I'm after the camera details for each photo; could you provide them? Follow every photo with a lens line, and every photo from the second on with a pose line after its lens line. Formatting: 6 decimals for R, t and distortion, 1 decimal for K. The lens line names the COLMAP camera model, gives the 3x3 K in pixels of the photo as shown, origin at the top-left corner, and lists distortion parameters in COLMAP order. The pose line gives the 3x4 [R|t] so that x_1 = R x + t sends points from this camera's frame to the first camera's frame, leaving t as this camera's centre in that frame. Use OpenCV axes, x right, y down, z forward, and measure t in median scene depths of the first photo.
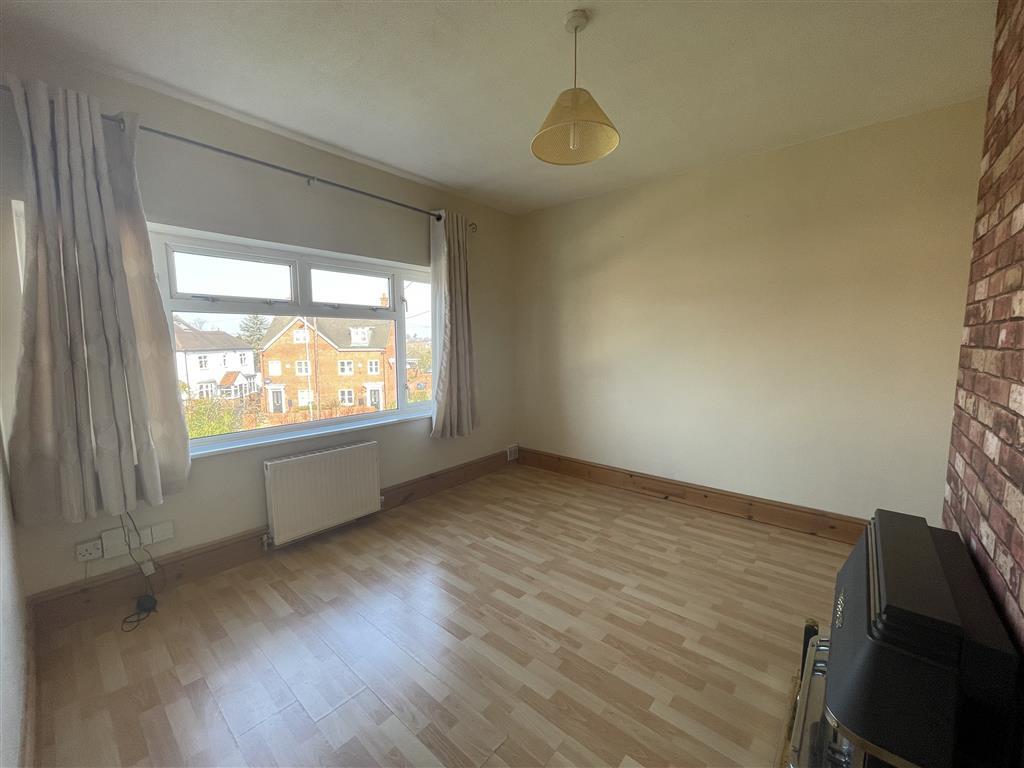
lens RADIAL K [[407.4, 0, 510.6], [0, 407.4, 382.9], [0, 0, 1]] dist [0.003029, 0.000903]
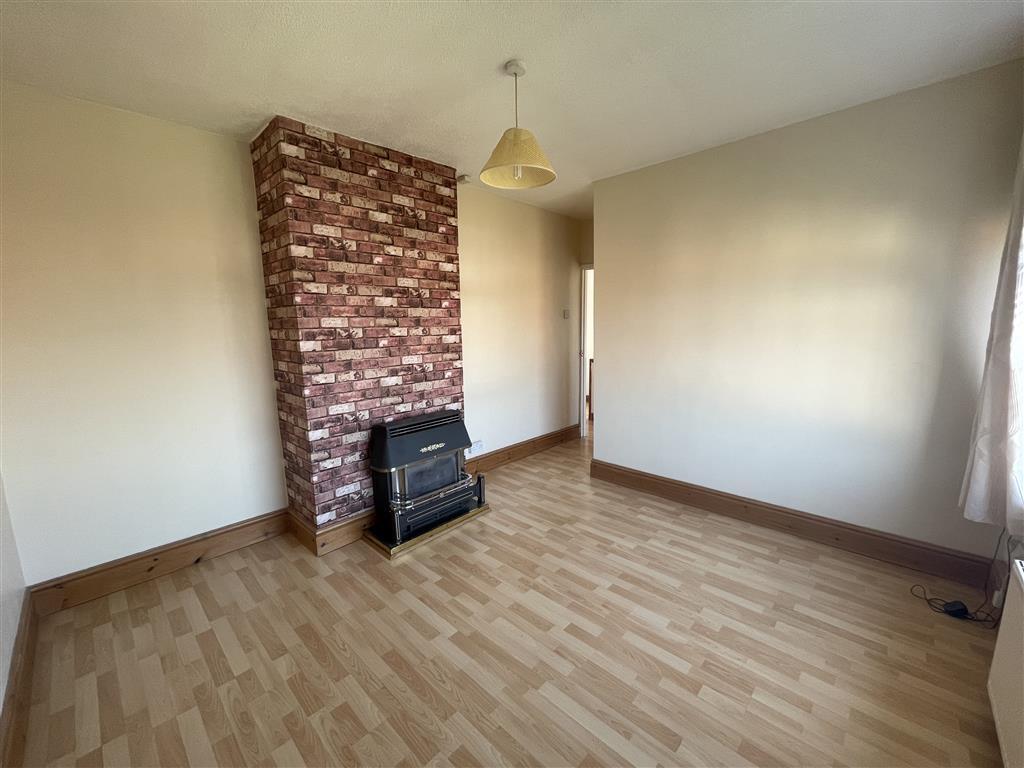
lens RADIAL K [[407.4, 0, 513.1], [0, 407.4, 383.6], [0, 0, 1]] dist [0.003029, 0.000903]
pose [[-0.999147, 0.014257, 0.038753, 0.109506], [0.023735, 0.966261, 0.256467, -0.245225], [-0.033789, 0.257168, -0.965776, 1.758426]]
